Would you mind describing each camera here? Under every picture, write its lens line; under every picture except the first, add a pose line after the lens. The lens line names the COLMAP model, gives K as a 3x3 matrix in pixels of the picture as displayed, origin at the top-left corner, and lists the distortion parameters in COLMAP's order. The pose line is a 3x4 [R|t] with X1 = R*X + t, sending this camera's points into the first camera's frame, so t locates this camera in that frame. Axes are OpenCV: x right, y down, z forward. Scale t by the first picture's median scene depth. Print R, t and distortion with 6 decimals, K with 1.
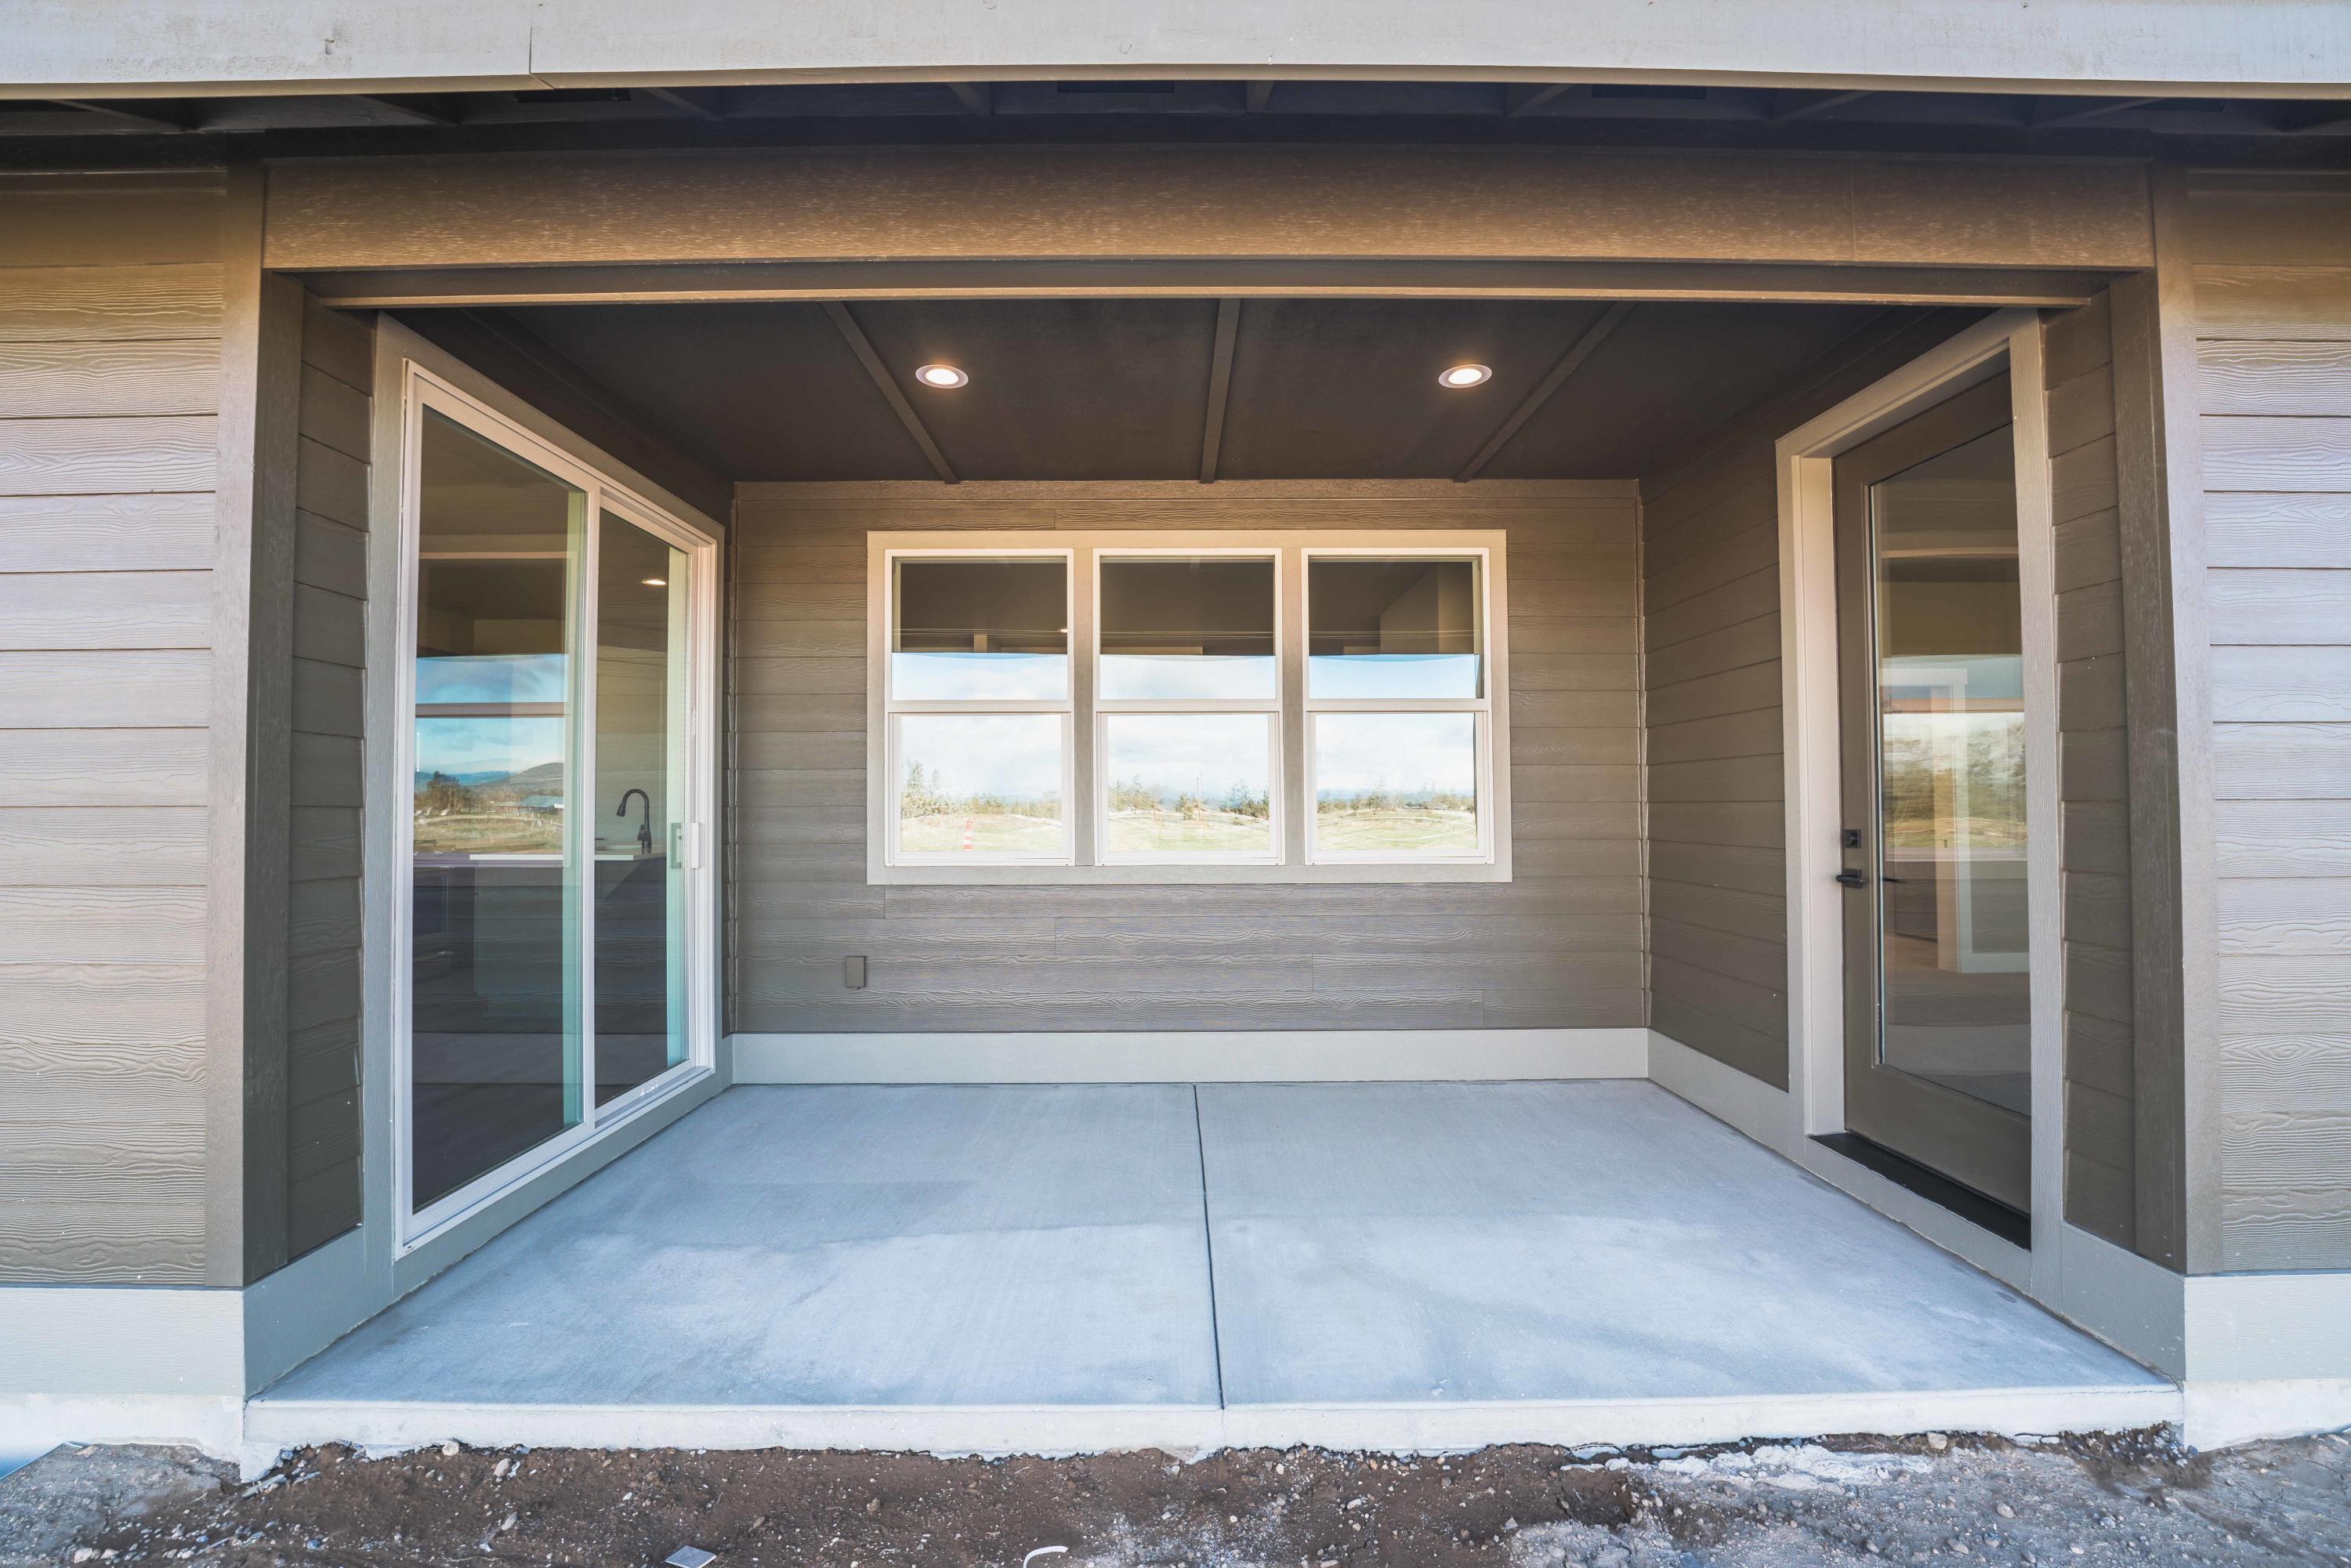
lens RADIAL K [[957.2, 0, 1171.5], [0, 957.2, 782.6], [0, 0, 1]] dist [-0.026269, 0.000879]
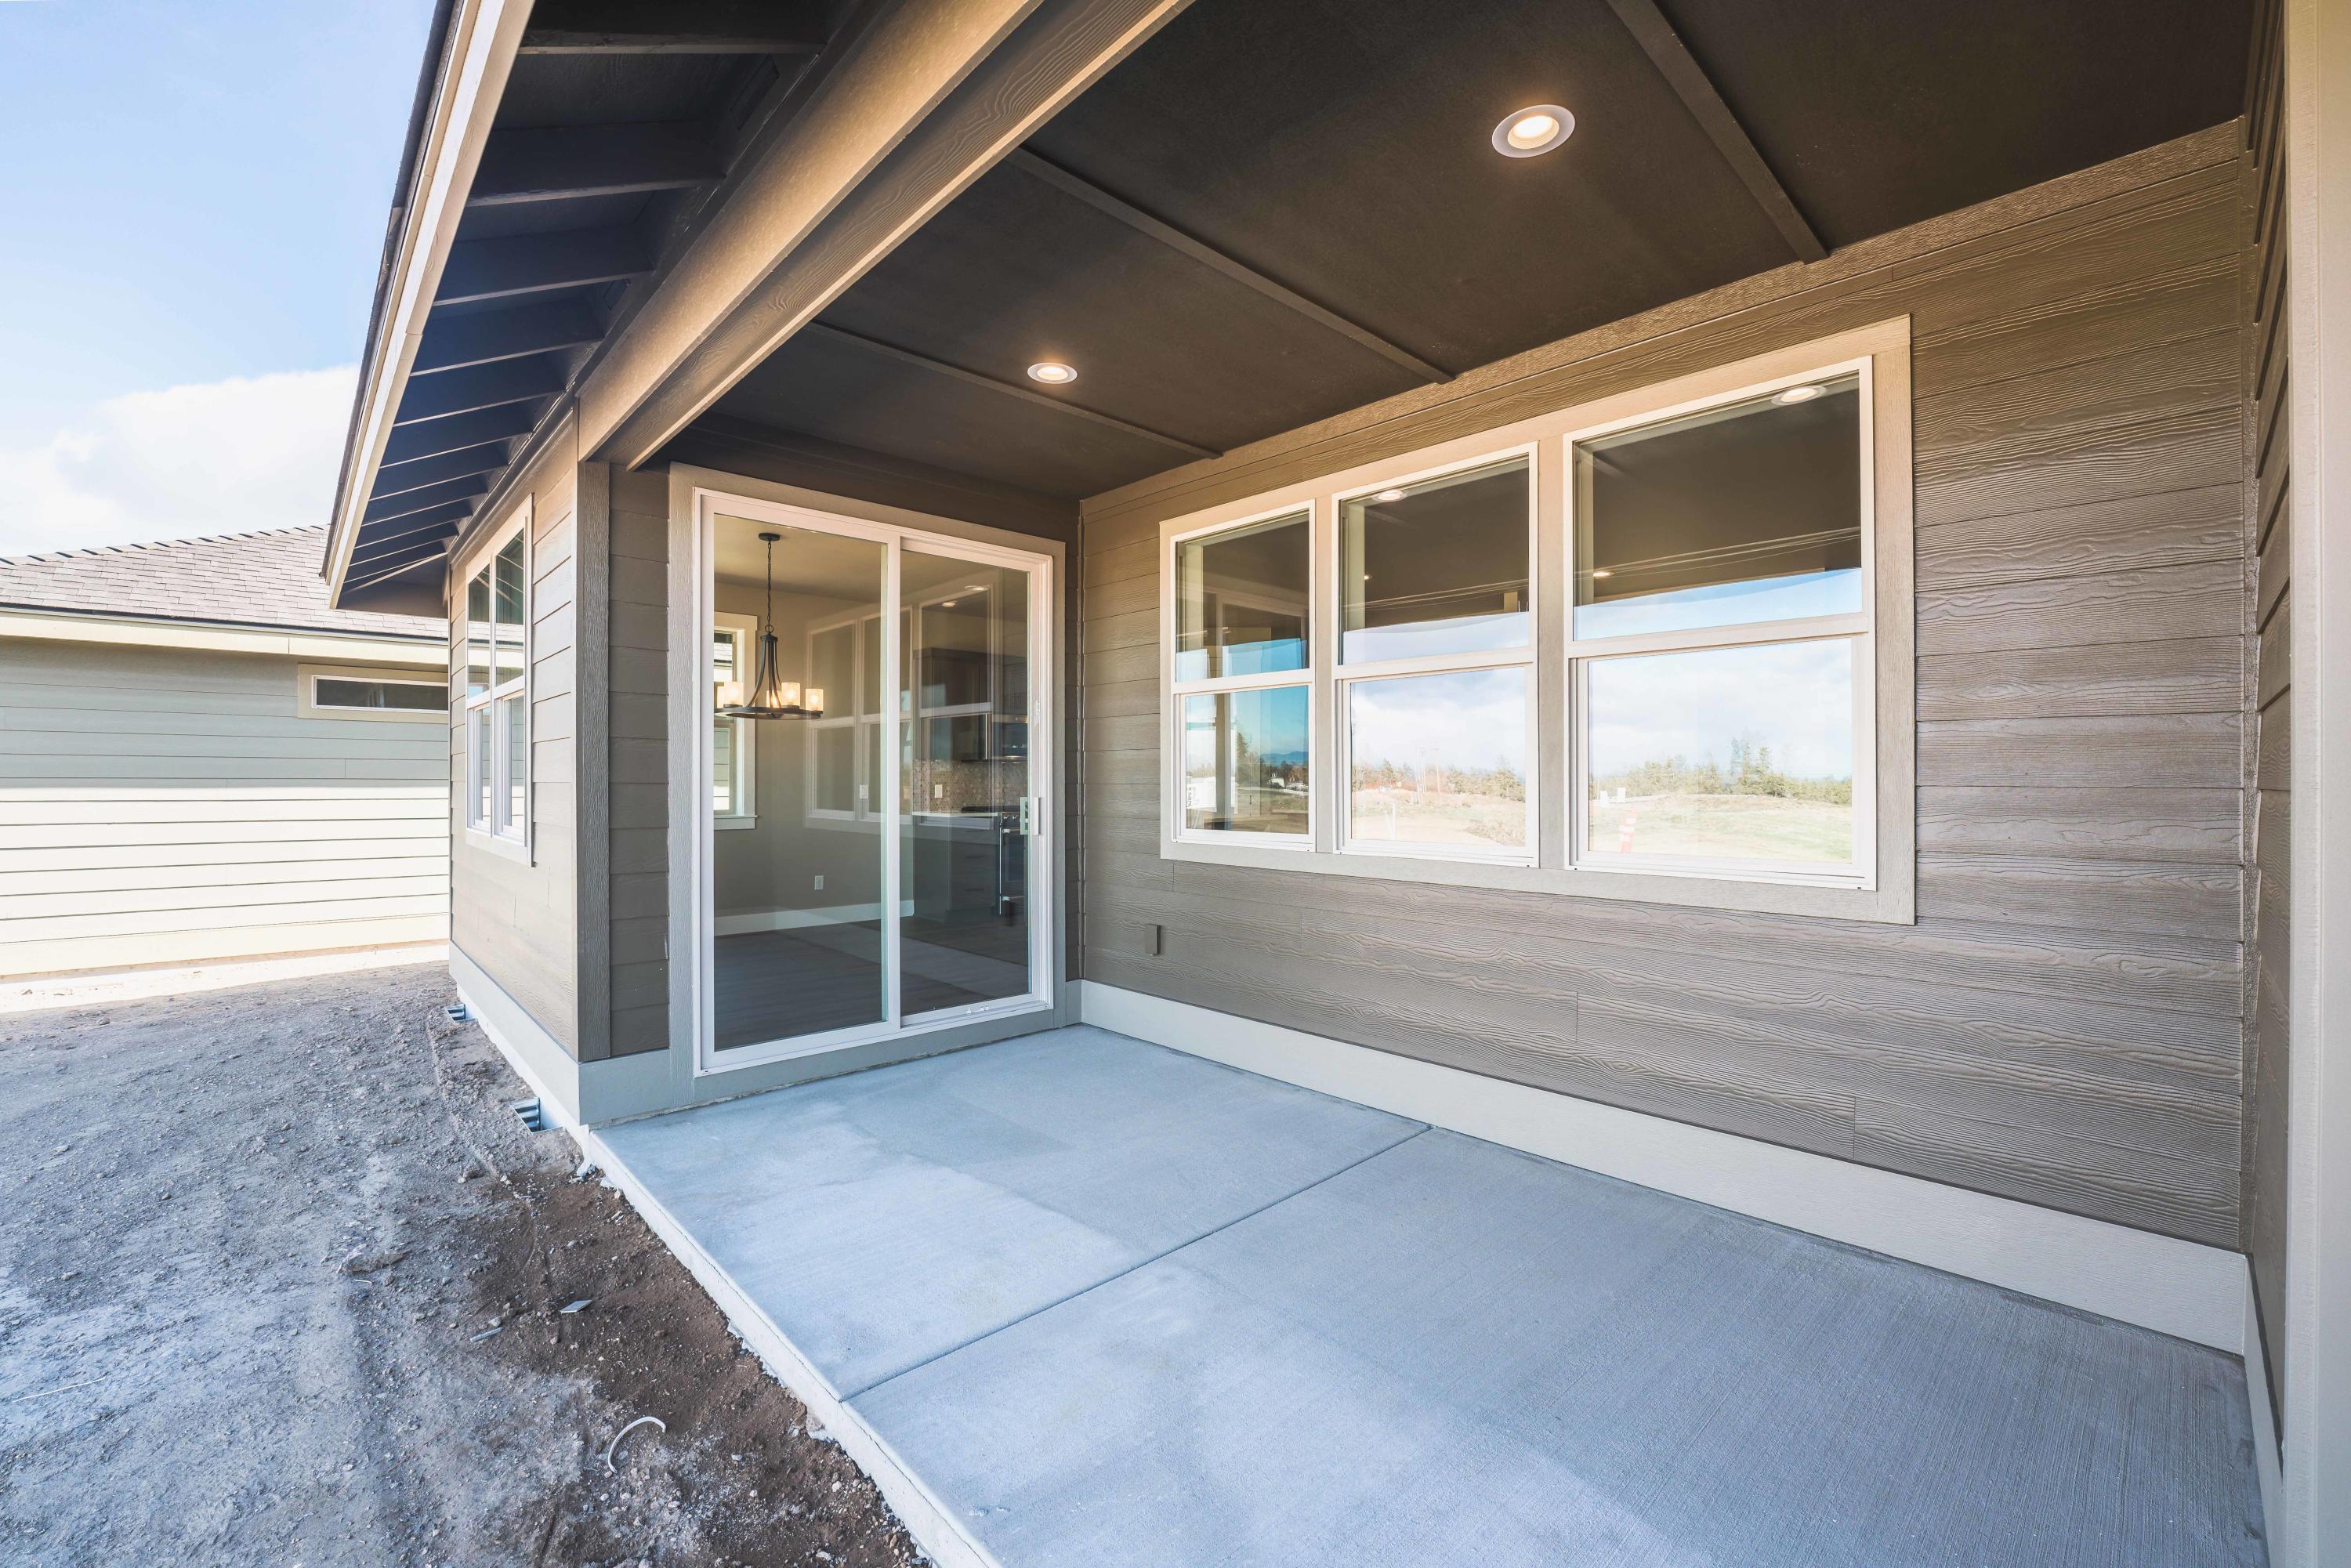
lens RADIAL K [[967.4, 0, 1148.6], [0, 967.4, 782.6], [0, 0, 1]] dist [-0.026207, 0.000818]
pose [[0.679019, 0.006903, -0.734089, 0.494159], [0.011872, 0.999722, 0.020382, 0.001213], [0.734025, -0.022555, 0.678748, 0.286910]]
